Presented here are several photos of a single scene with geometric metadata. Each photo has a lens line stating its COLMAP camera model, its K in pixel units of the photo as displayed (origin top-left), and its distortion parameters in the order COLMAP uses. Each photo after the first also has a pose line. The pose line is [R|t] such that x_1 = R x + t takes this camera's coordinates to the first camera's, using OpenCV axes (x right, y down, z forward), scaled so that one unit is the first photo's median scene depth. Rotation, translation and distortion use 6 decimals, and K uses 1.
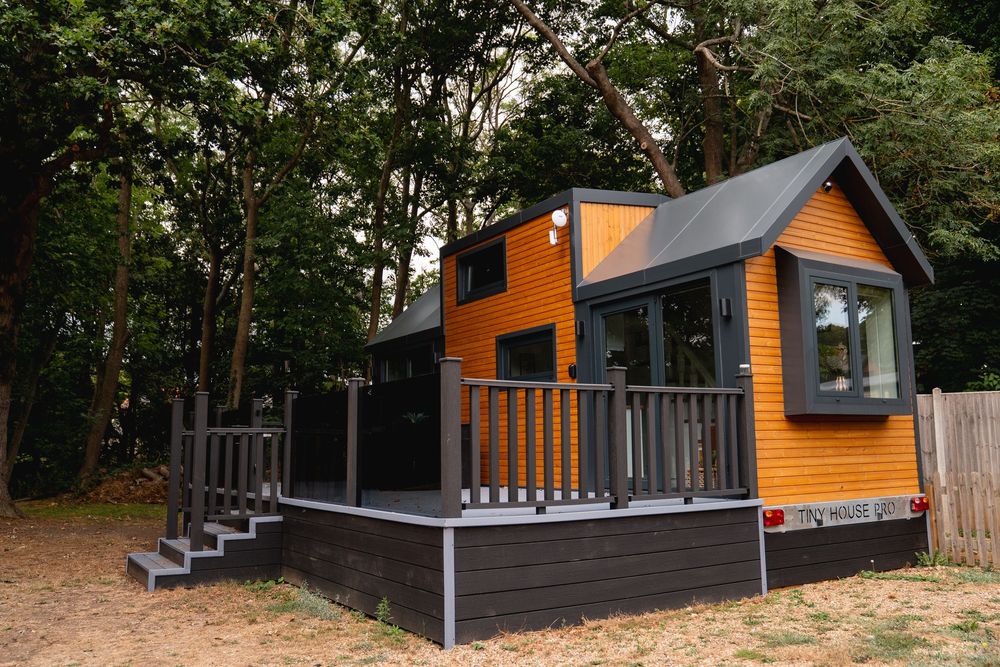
lens RADIAL K [[835.8, 0, 500.0], [0, 835.8, 333.5], [0, 0, 1]] dist [-0.087394, 0.121695]
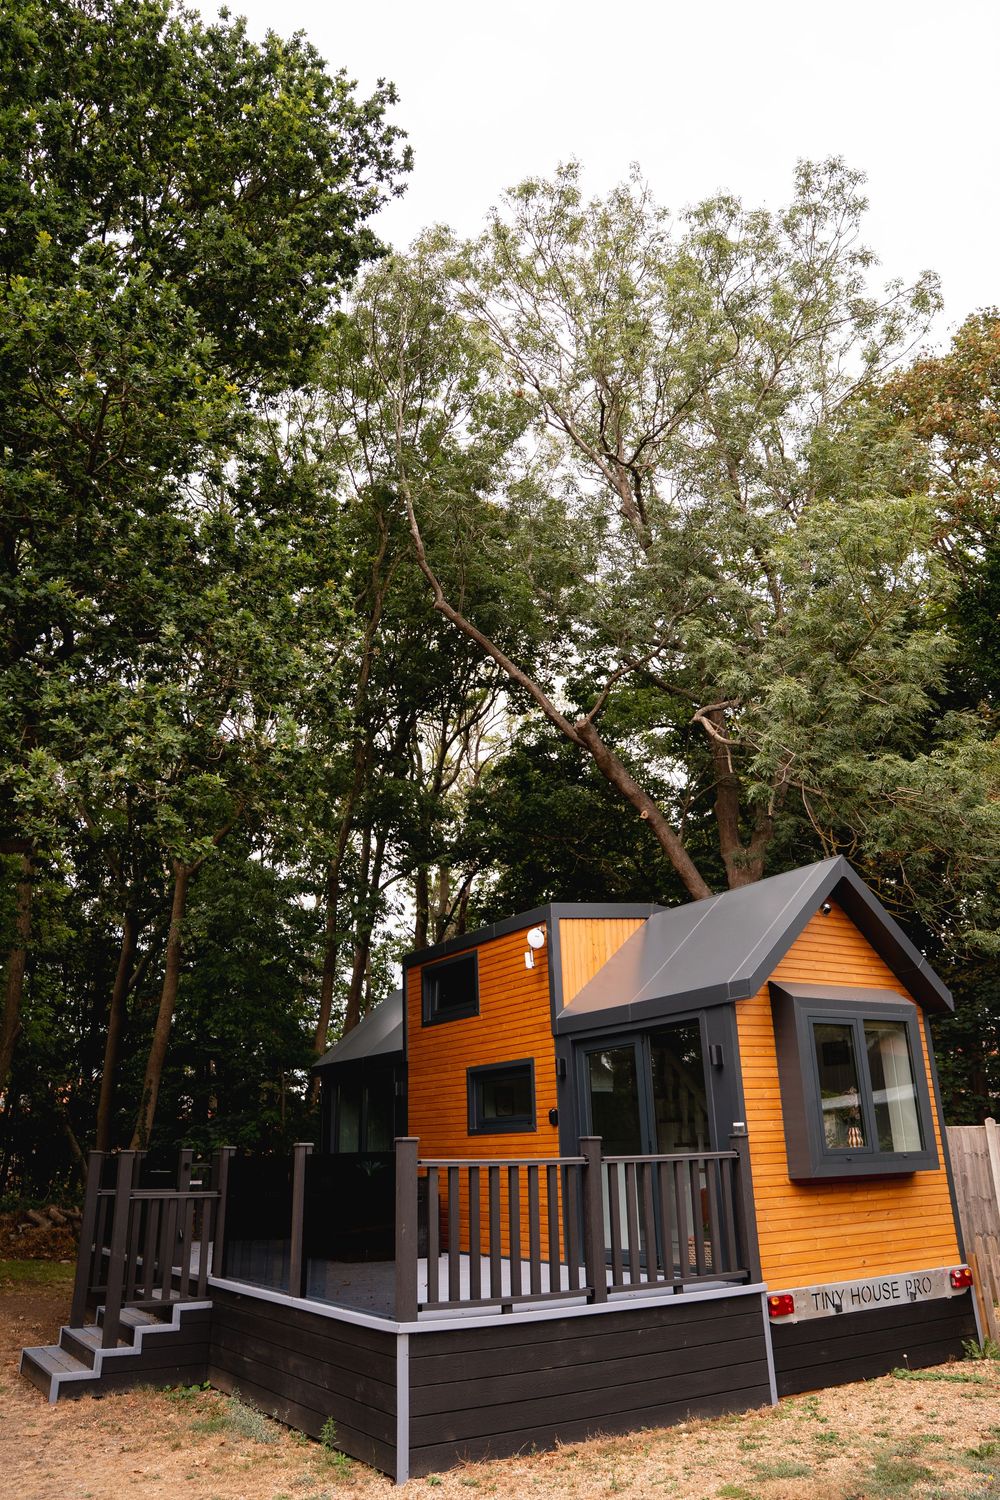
lens RADIAL K [[1063.9, 0, 487.9], [0, 1063.9, 730.6], [0, 0, 1]] dist [-0.124922, 0.092737]
pose [[0.999974, -0.006786, 0.002237, 0.022464], [0.007130, 0.968177, -0.250166, -0.083671], [-0.000468, 0.250176, 0.968200, -0.172652]]
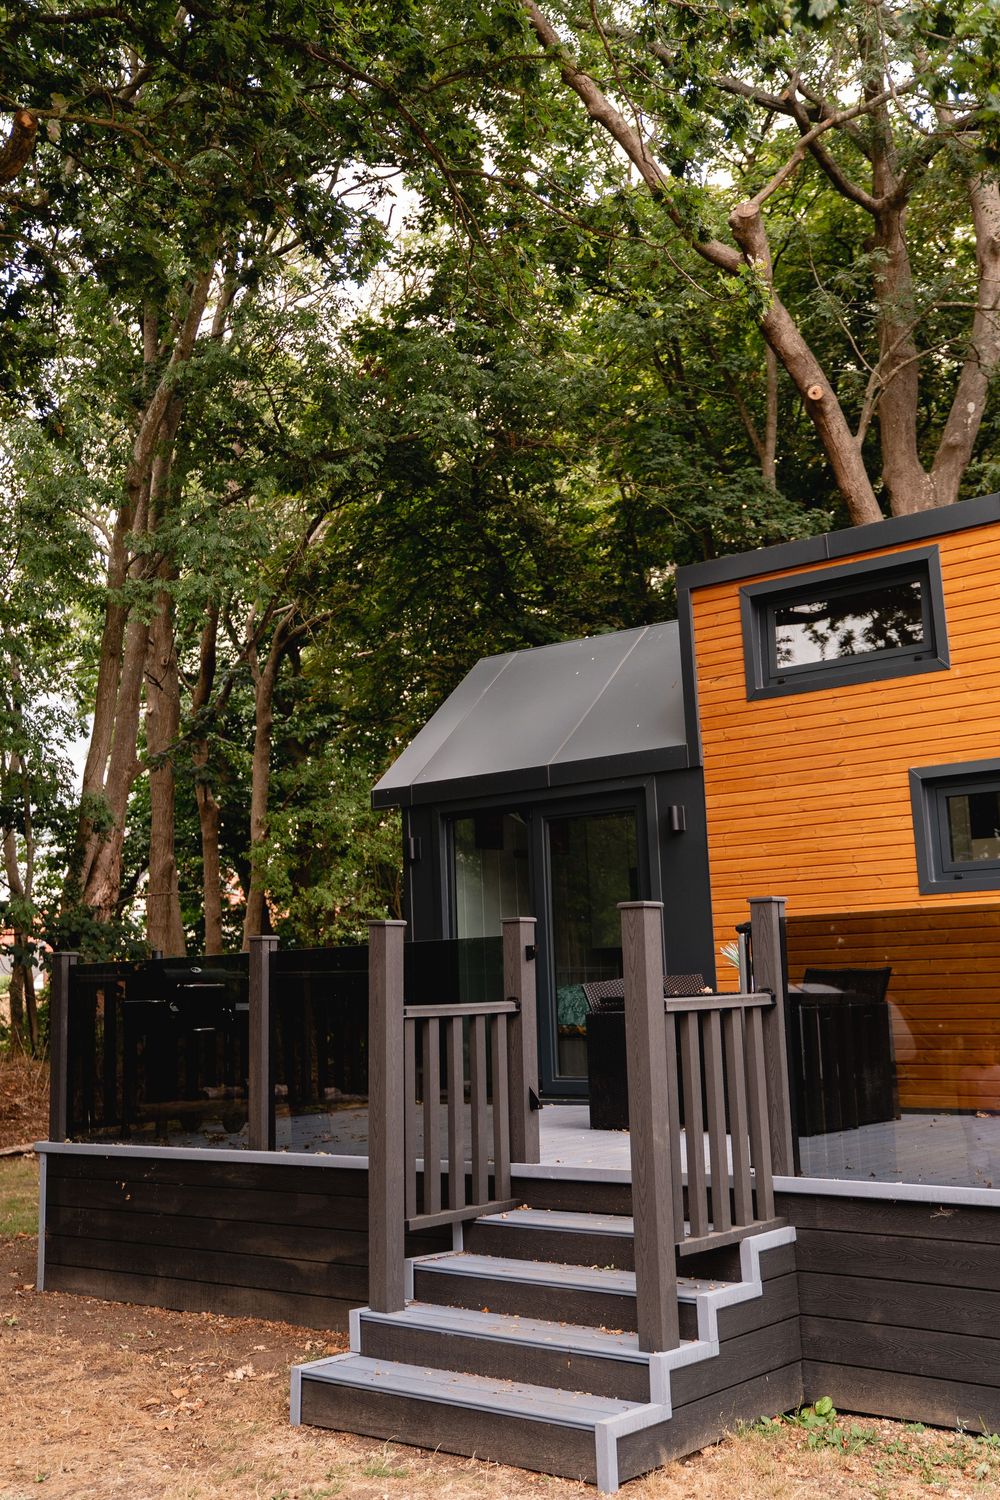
lens RADIAL K [[1586.4, 0, 500.0], [0, 1586.4, 750.0], [0, 0, 1]] dist [0.067720, 0.002216]
pose [[0.950526, 0.027613, 0.309414, -0.645825], [-0.021870, 0.999518, -0.022017, 0.022005], [-0.309873, 0.014161, 0.950672, 0.355671]]
